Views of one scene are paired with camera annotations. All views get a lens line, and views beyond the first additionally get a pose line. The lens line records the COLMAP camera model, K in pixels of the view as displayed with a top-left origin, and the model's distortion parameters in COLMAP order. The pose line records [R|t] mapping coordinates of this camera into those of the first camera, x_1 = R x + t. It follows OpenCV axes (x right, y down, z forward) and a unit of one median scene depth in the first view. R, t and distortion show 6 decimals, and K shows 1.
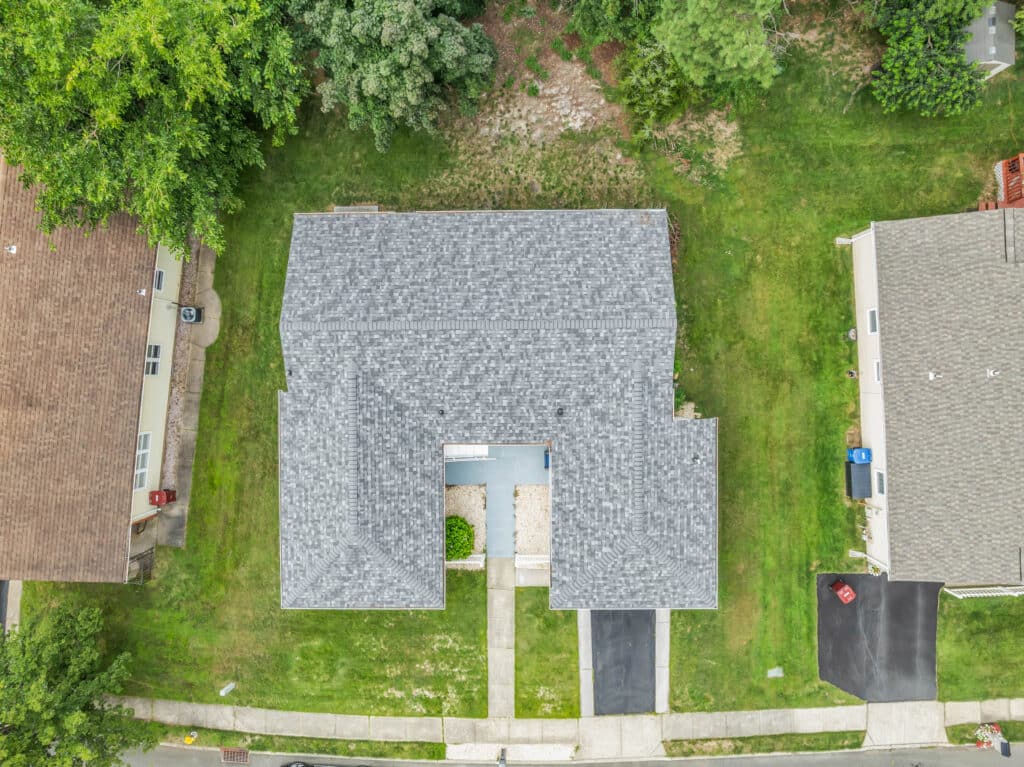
lens RADIAL K [[718.9, 0, 512.0], [0, 718.9, 383.5], [0, 0, 1]] dist [-0.042183, 0.005625]
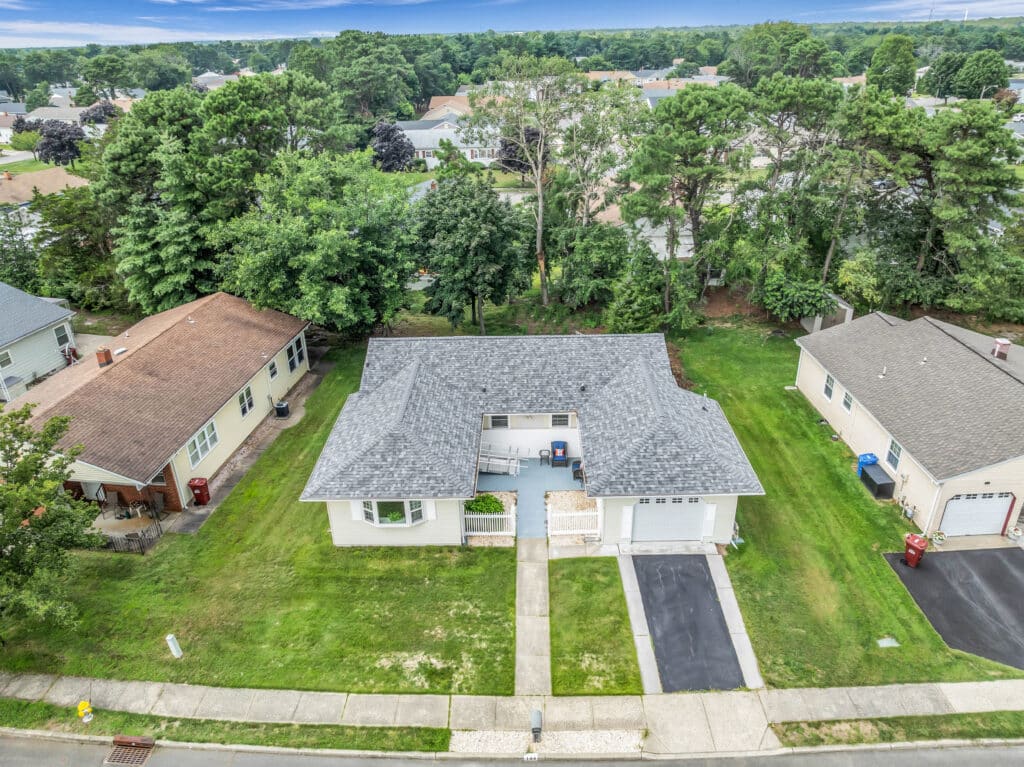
lens RADIAL K [[708.5, 0, 512.0], [0, 708.5, 383.5], [0, 0, 1]] dist [-0.025417, 0.001367]
pose [[0.999785, 0.010297, -0.017996, -0.026788], [-0.020696, 0.443552, -0.896010, 0.970242], [-0.001244, 0.896189, 0.443670, 0.408688]]
